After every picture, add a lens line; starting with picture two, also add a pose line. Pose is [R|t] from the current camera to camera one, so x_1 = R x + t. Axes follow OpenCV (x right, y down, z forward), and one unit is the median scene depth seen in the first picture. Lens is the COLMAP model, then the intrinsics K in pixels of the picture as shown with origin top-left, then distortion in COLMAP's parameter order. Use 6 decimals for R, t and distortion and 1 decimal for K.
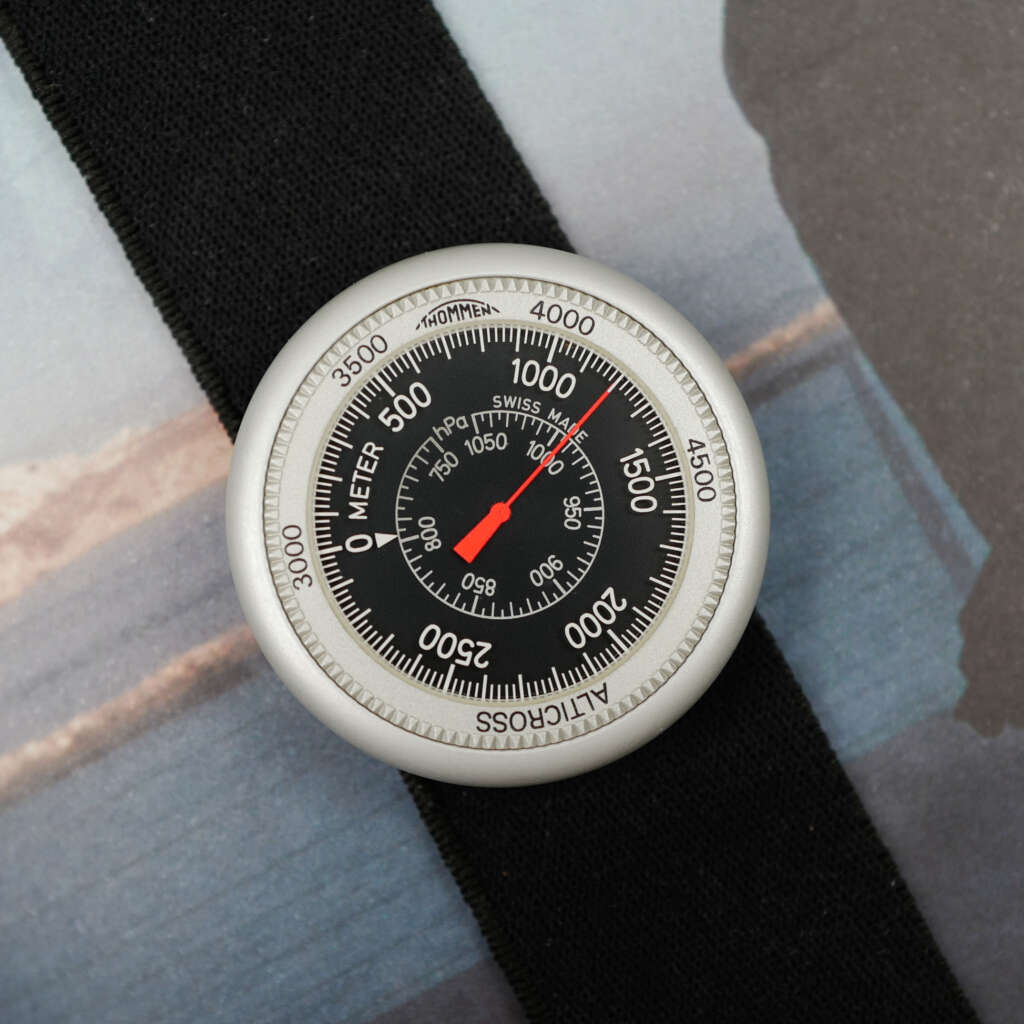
lens RADIAL K [[2379.9, 0, 512.0], [0, 2379.9, 512.0], [0, 0, 1]] dist [-0.094825, 0.022753]
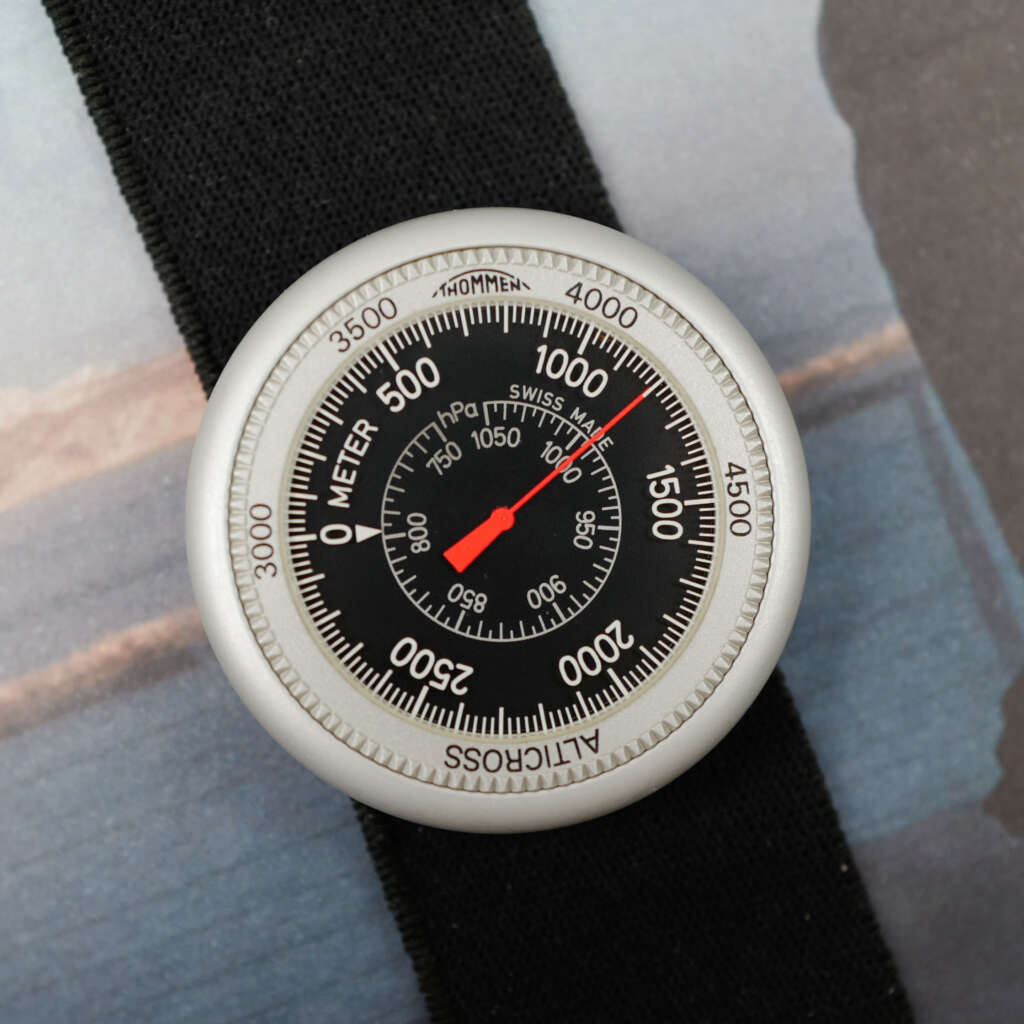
lens RADIAL K [[2379.9, 0, 512.0], [0, 2379.9, 512.0], [0, 0, 1]] dist [-0.094825, 0.022753]
pose [[0.992089, 0.125215, 0.009007, -0.008955], [-0.125333, 0.992016, 0.014006, -0.013982], [-0.007182, -0.015025, 0.999861, 0.124723]]
